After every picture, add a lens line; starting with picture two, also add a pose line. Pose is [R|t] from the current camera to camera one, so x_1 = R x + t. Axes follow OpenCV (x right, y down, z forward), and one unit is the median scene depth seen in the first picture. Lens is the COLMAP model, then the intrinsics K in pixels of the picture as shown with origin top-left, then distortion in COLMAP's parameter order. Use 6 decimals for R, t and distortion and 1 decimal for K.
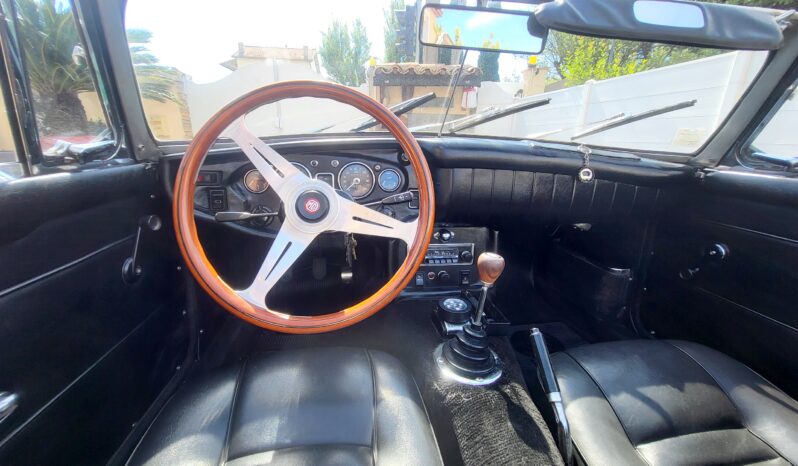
lens RADIAL K [[326.3, 0, 396.3], [0, 326.3, 229.3], [0, 0, 1]] dist [0.001878, -0.000050]
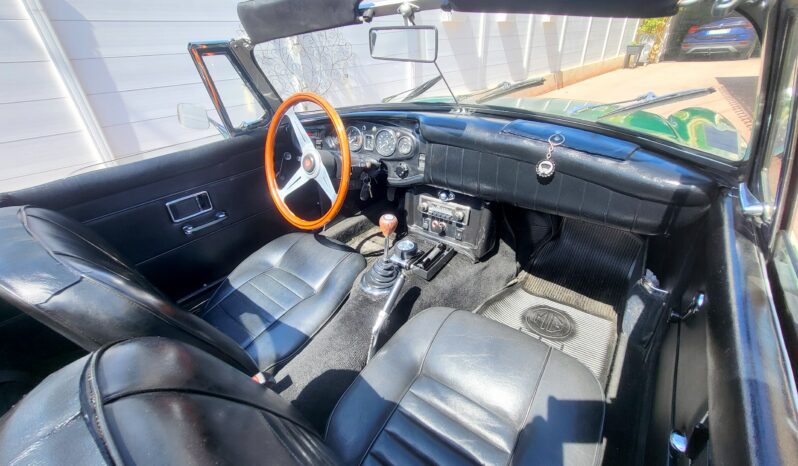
lens RADIAL K [[326.3, 0, 396.3], [0, 326.3, 229.3], [0, 0, 1]] dist [0.001878, -0.000050]
pose [[0.687207, 0.302798, -0.660349, 0.943273], [-0.127214, 0.945106, 0.300983, -0.223279], [0.715237, -0.122832, 0.688003, 0.020442]]
